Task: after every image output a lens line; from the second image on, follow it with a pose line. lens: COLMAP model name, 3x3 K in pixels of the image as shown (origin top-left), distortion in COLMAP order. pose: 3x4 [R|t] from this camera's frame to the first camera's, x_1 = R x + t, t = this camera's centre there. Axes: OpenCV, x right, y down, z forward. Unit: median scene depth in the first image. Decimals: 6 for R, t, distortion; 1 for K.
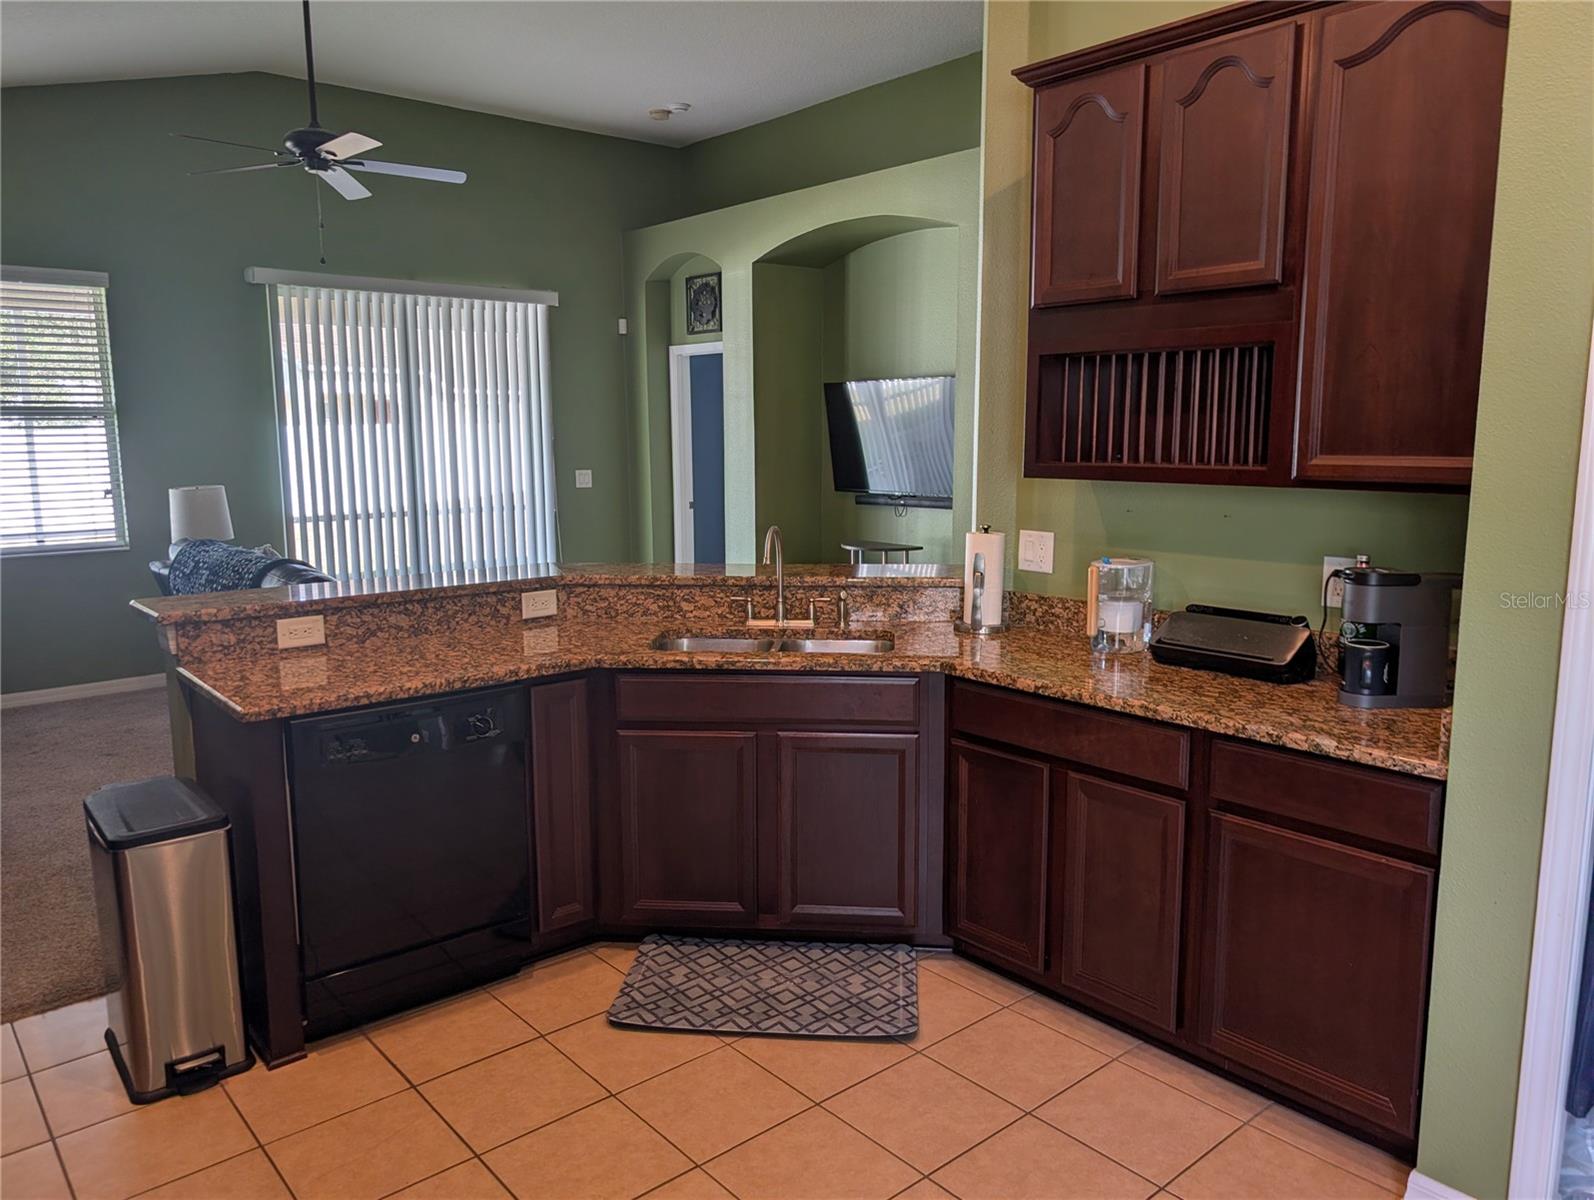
lens RADIAL K [[1147.0, 0, 791.8], [0, 1147.0, 589.1], [0, 0, 1]] dist [0.019447, -0.018153]
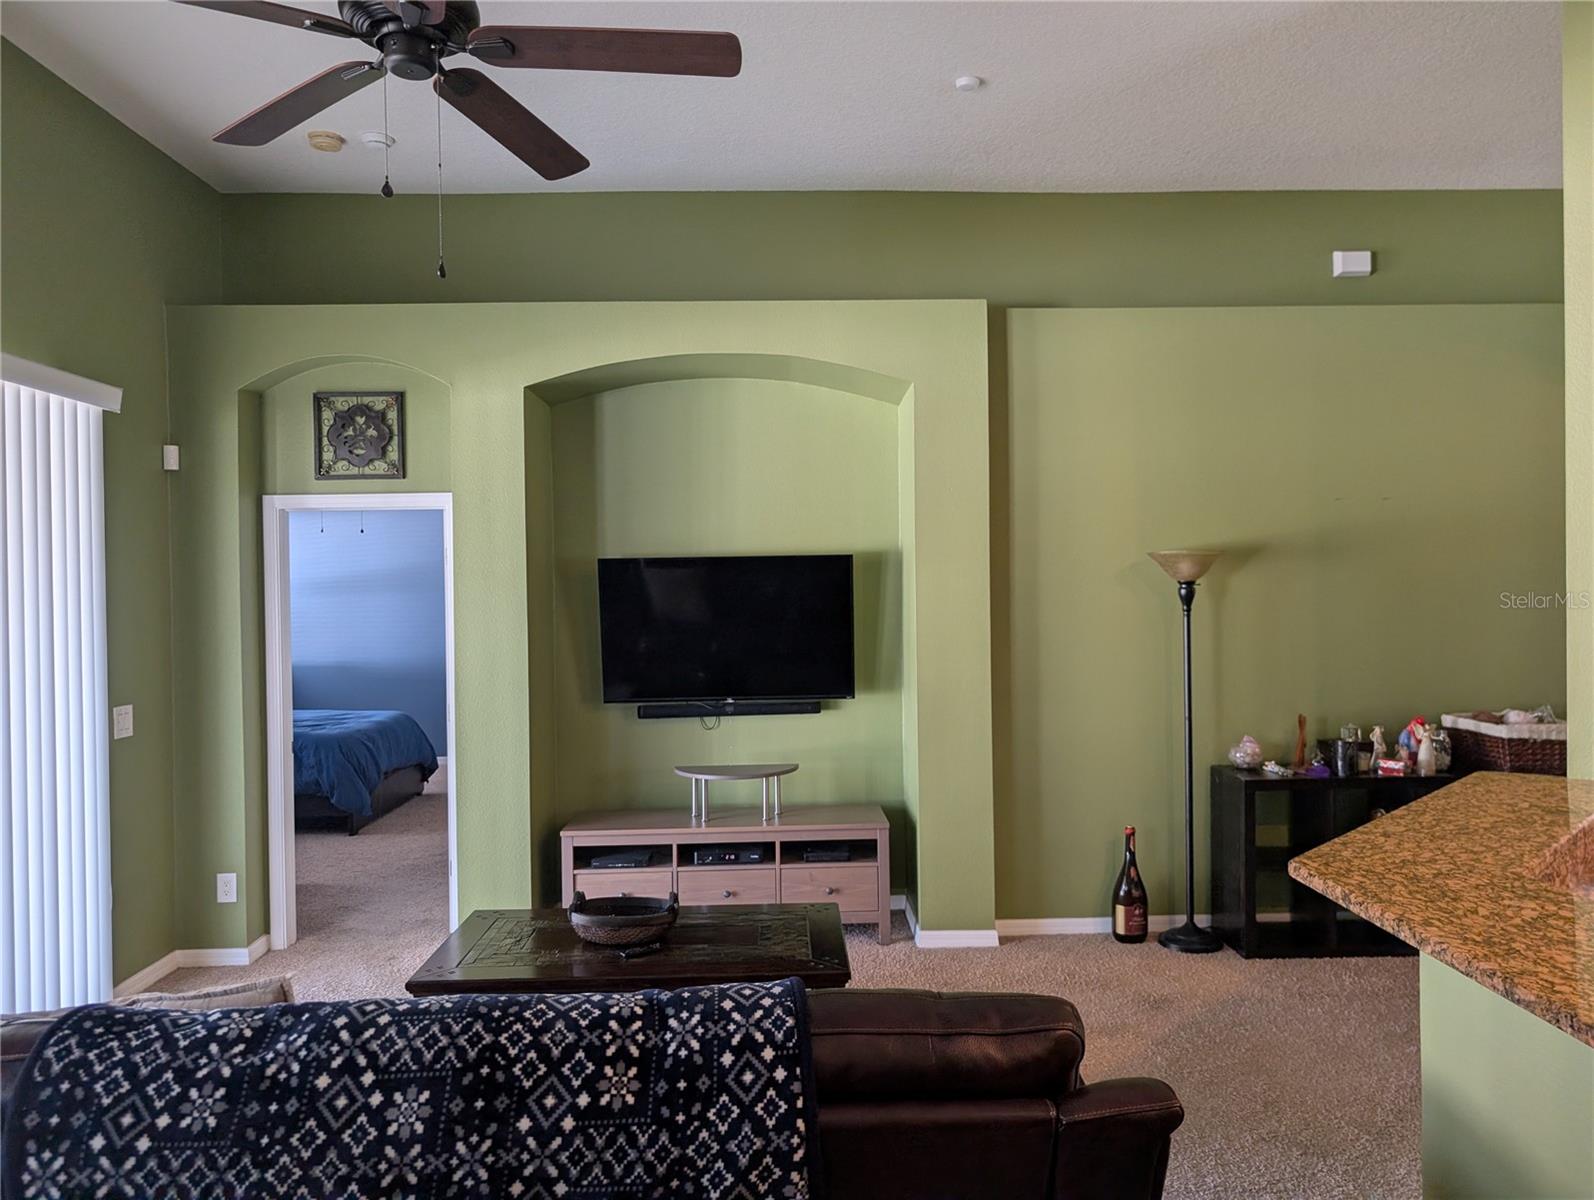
lens RADIAL K [[1147.0, 0, 790.7], [0, 1147.0, 593.6], [0, 0, 1]] dist [0.019447, -0.018153]
pose [[0.637585, -0.006502, 0.770353, -0.424733], [0.122780, 0.988040, -0.093280, -0.069462], [-0.760533, 0.154058, 0.630758, 0.419810]]
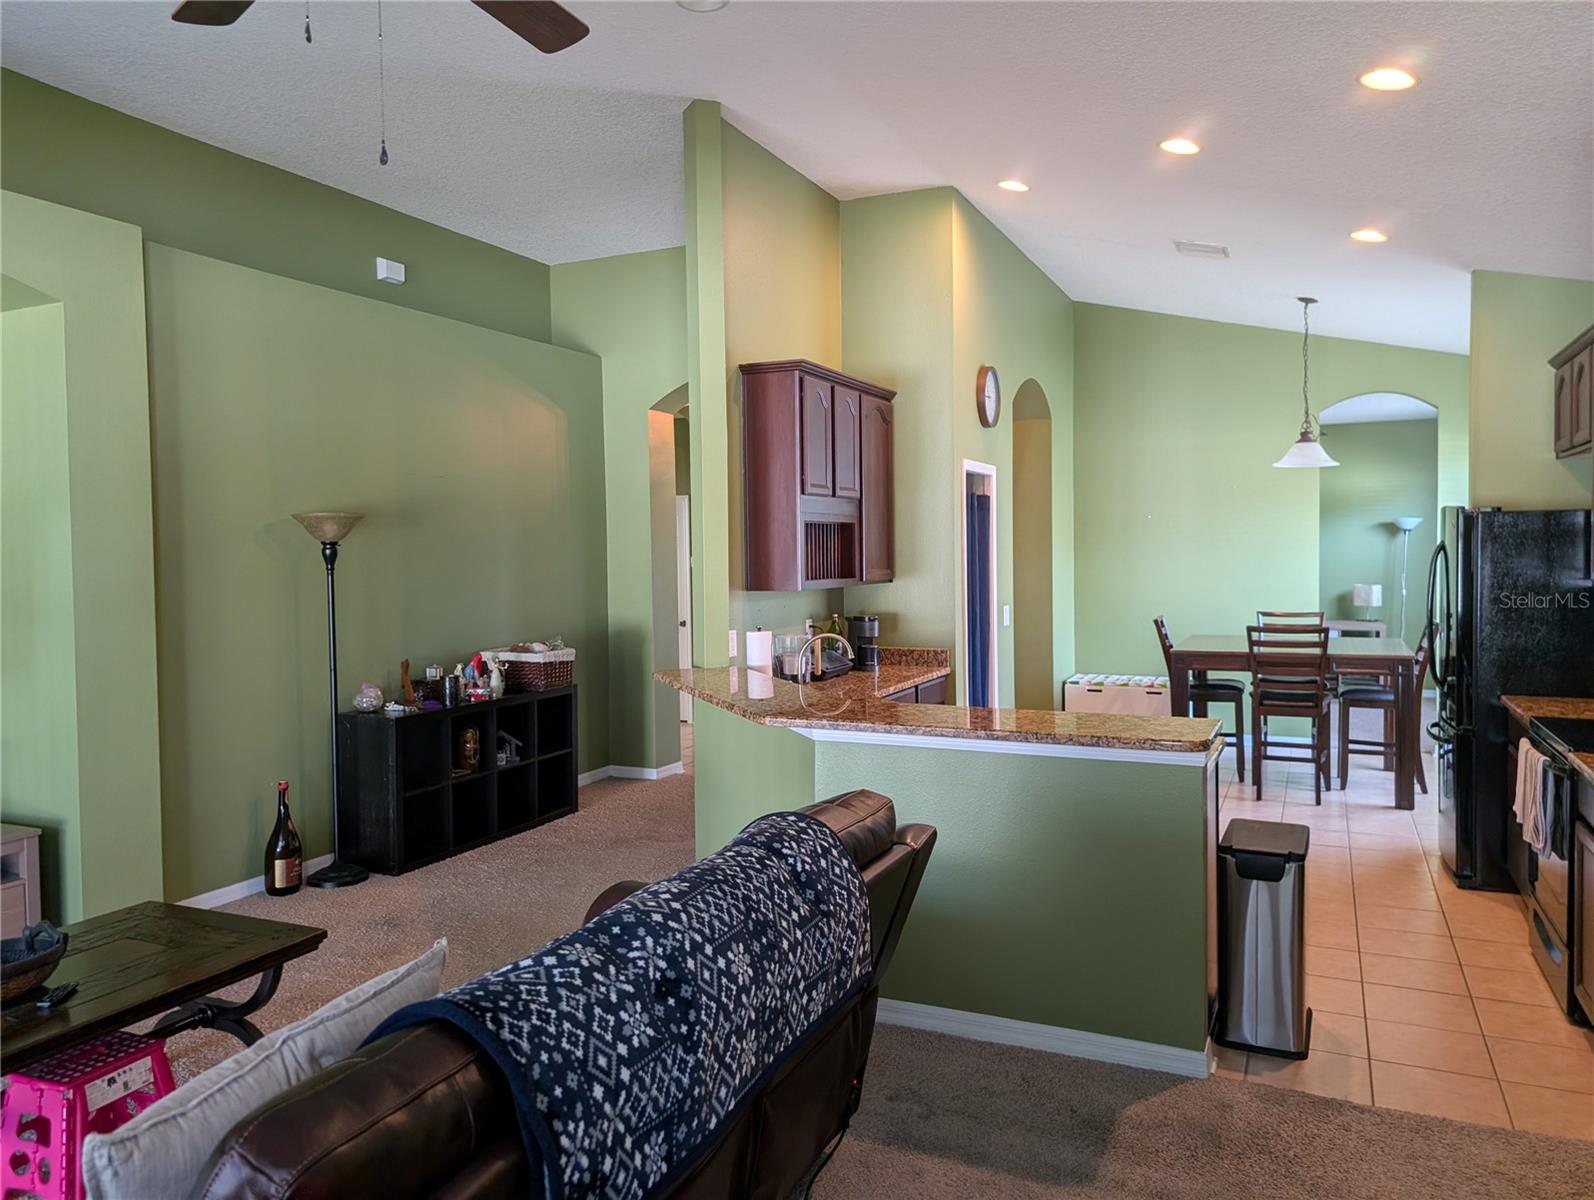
lens RADIAL K [[1147.0, 0, 791.0], [0, 1147.0, 578.8], [0, 0, 1]] dist [0.019447, -0.018153]
pose [[-0.401189, -0.010633, 0.915933, -0.493230], [0.148629, 0.985926, 0.076546, -0.089234], [-0.903857, 0.166843, -0.393963, 0.593952]]
